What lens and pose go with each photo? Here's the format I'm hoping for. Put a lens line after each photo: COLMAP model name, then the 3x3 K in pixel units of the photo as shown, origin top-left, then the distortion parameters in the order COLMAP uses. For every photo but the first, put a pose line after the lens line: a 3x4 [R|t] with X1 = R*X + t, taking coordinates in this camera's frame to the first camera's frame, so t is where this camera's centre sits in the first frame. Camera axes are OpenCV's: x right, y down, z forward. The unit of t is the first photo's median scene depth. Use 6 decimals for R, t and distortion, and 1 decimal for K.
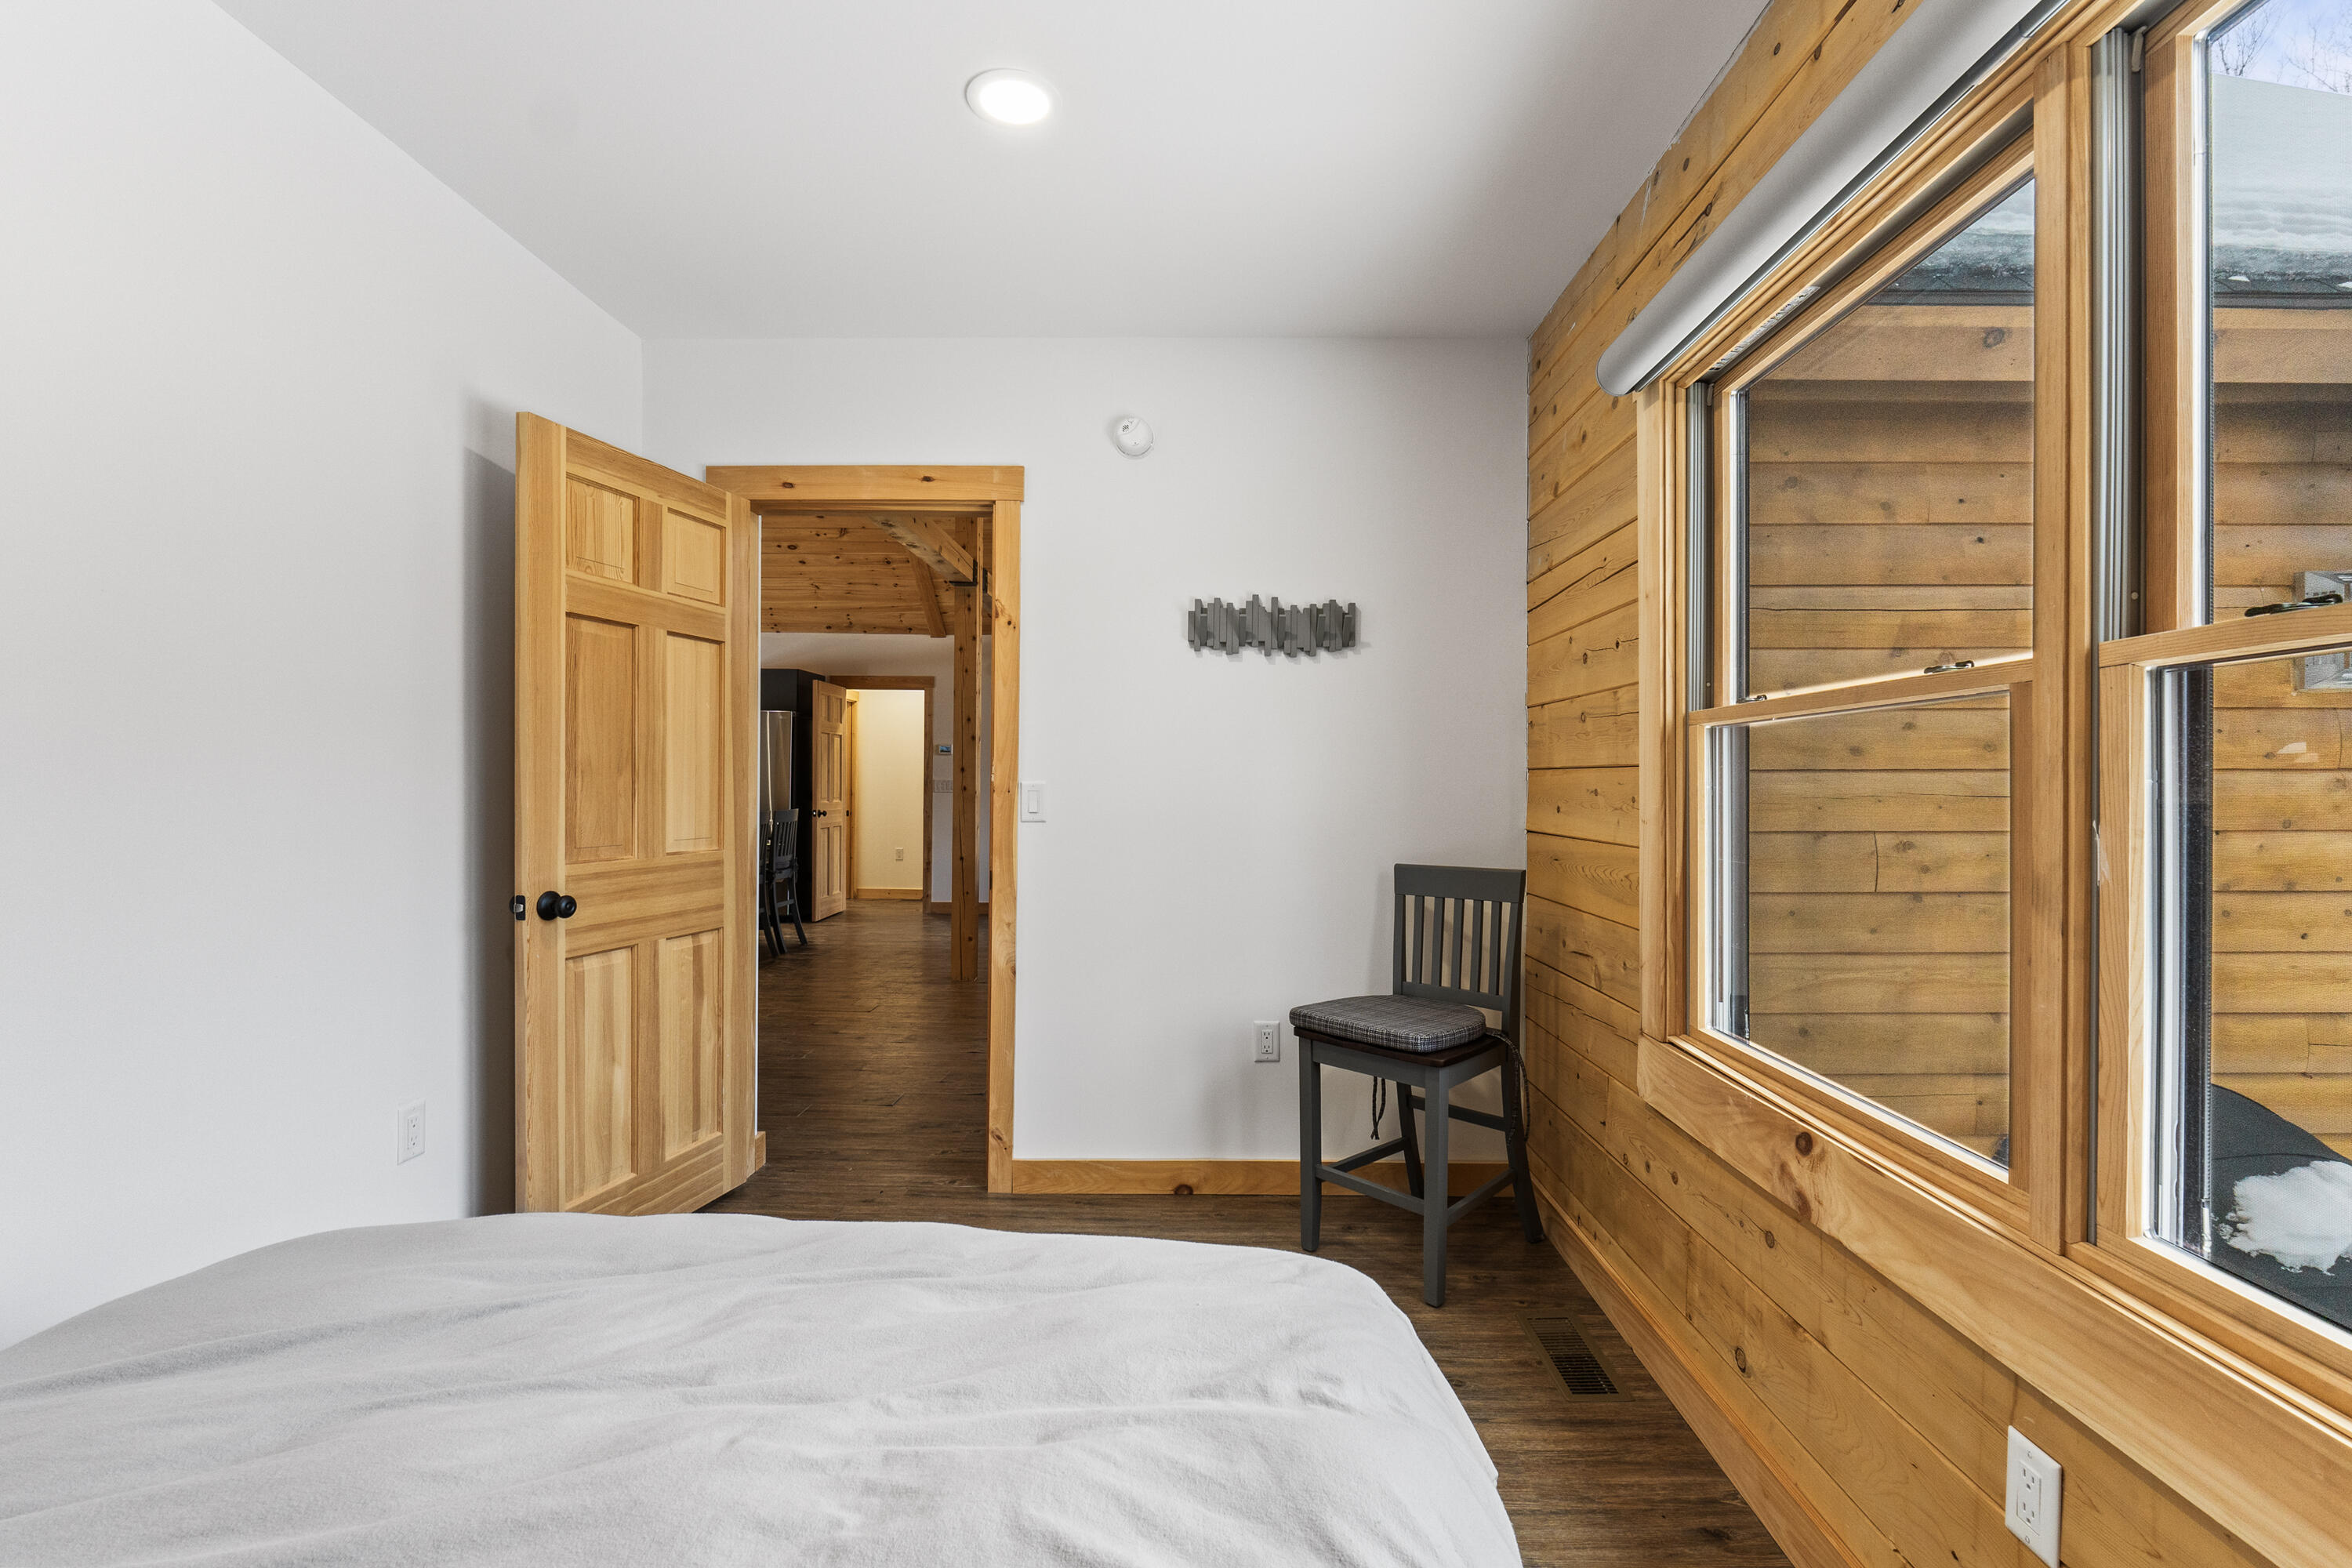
lens RADIAL K [[990.7, 0, 1176.0], [0, 990.7, 784.0], [0, 0, 1]] dist [-0.003089, -0.000035]
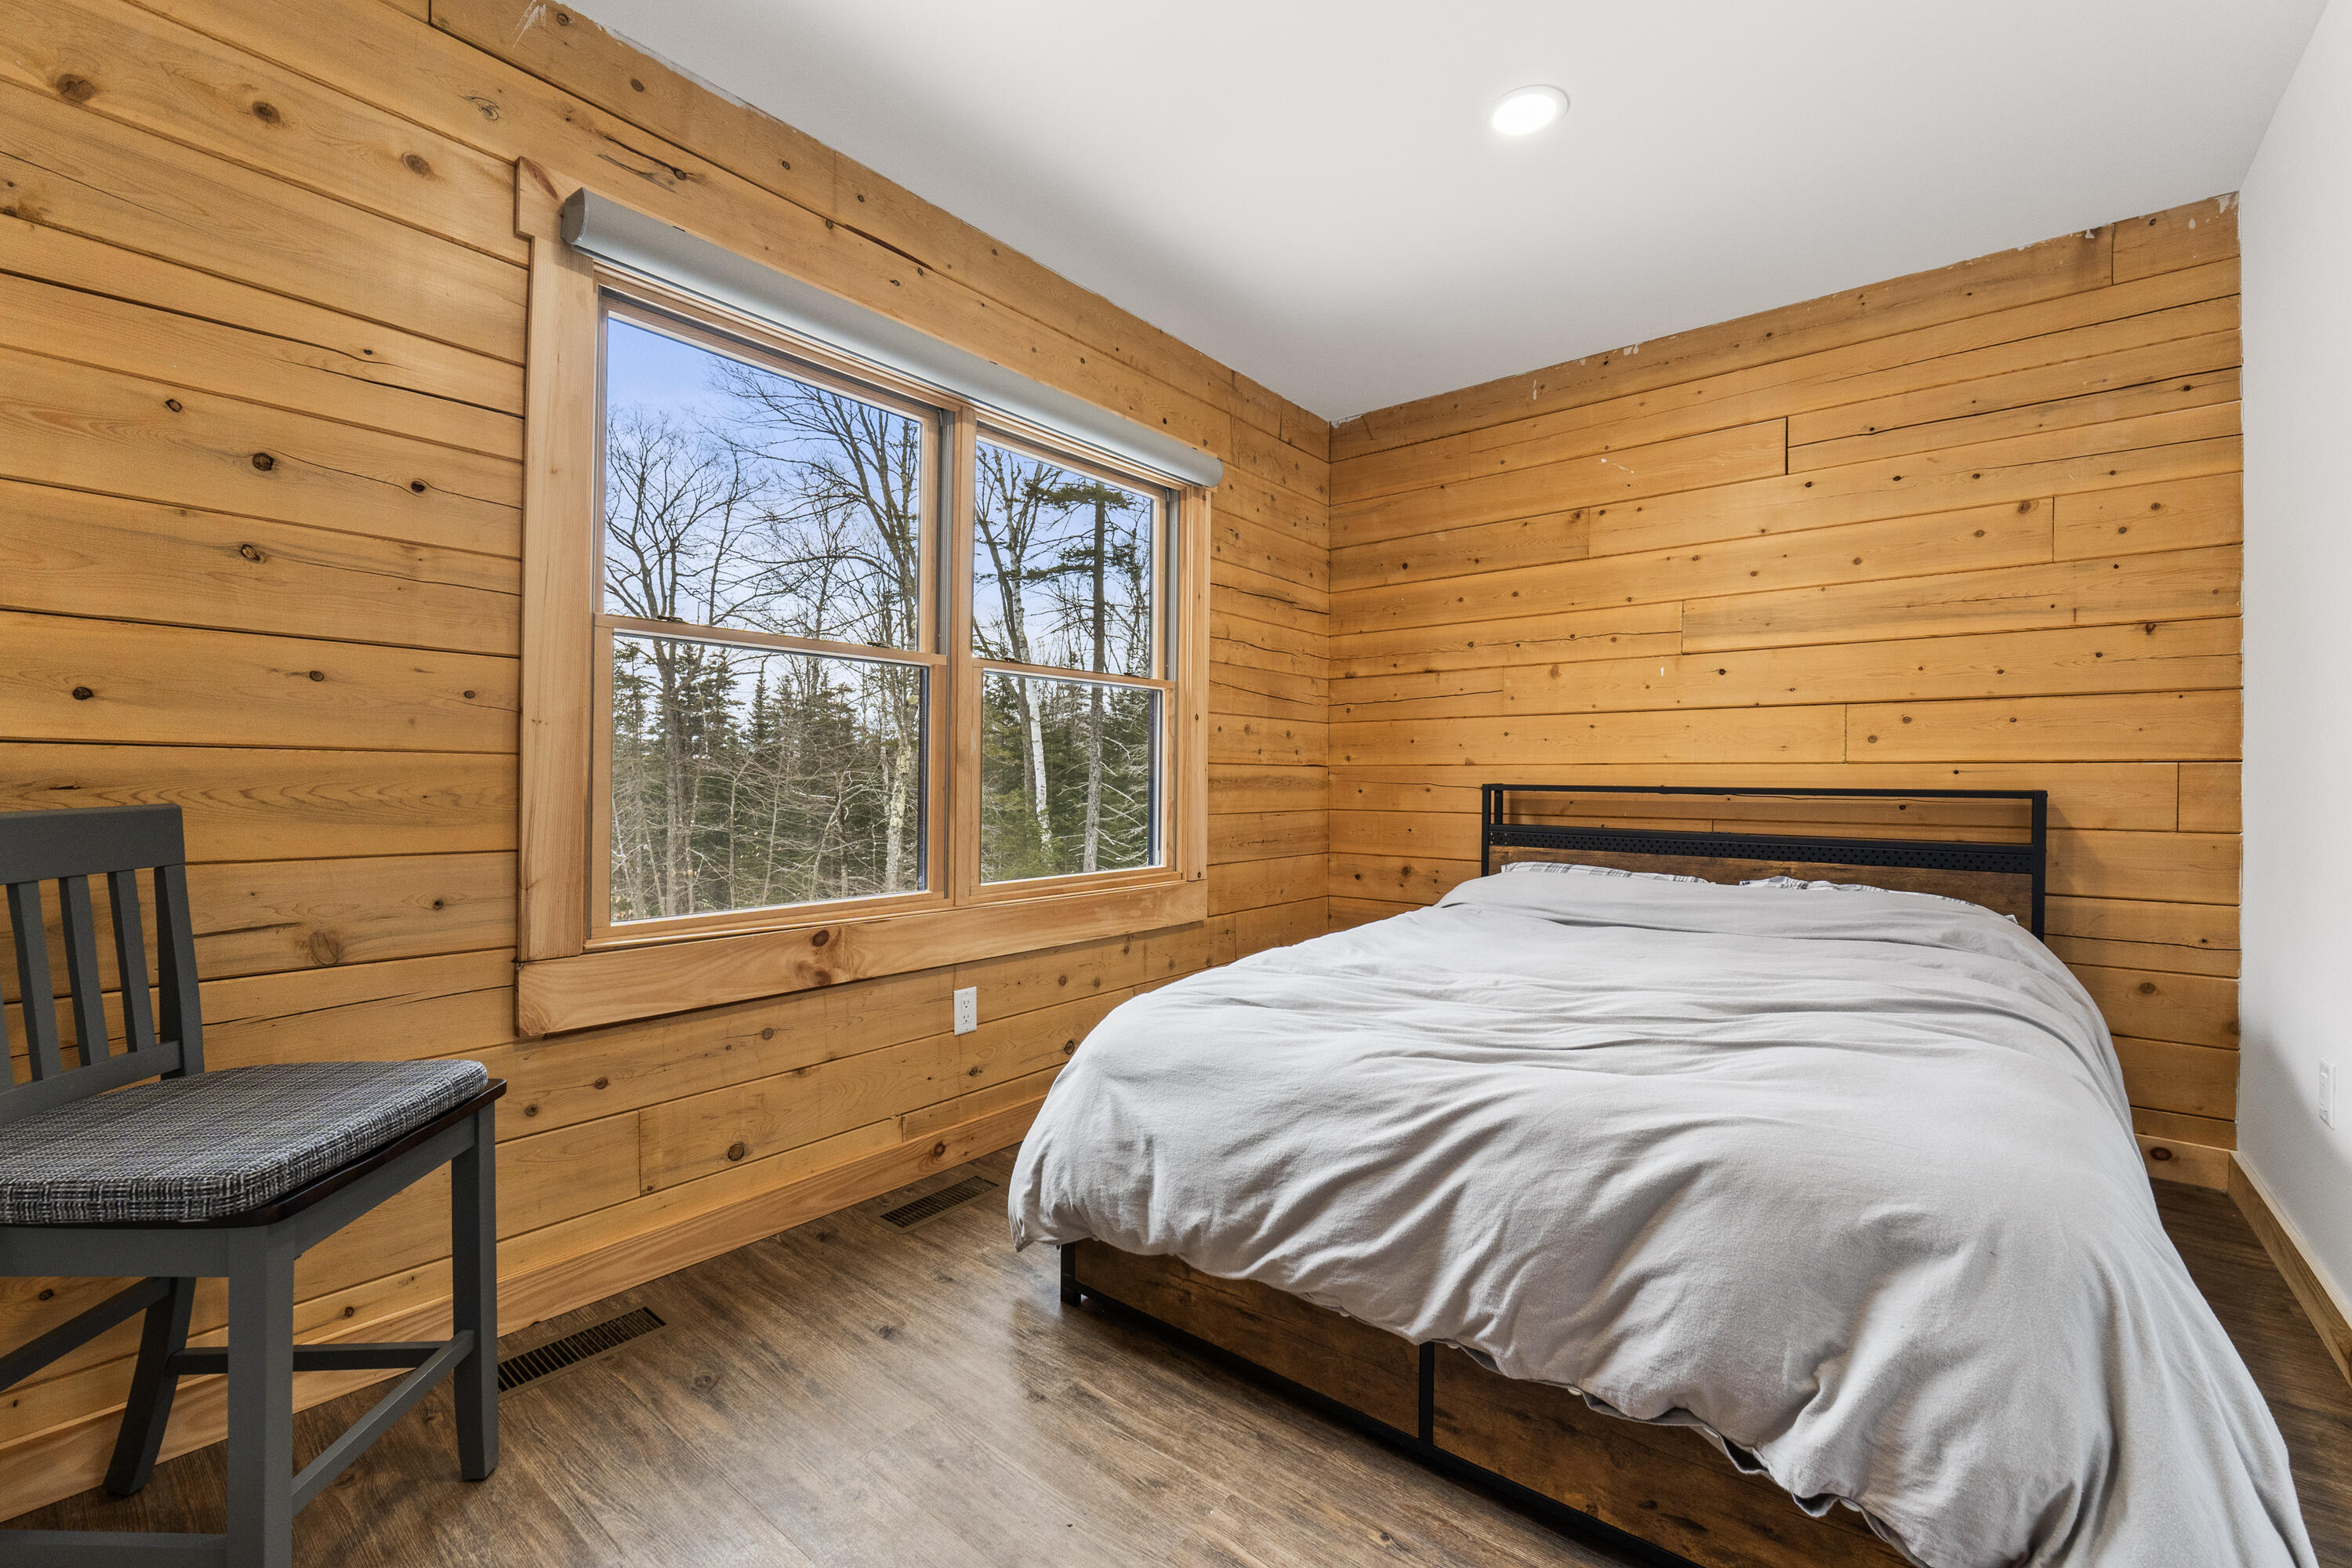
lens RADIAL K [[990.7, 0, 1176.0], [0, 990.7, 784.0], [0, 0, 1]] dist [-0.003089, -0.000035]
pose [[-0.785067, -0.015216, 0.619224, -0.631063], [-0.012221, 0.999884, 0.009076, 0.095812], [-0.619290, -0.000442, -0.785162, 1.623742]]
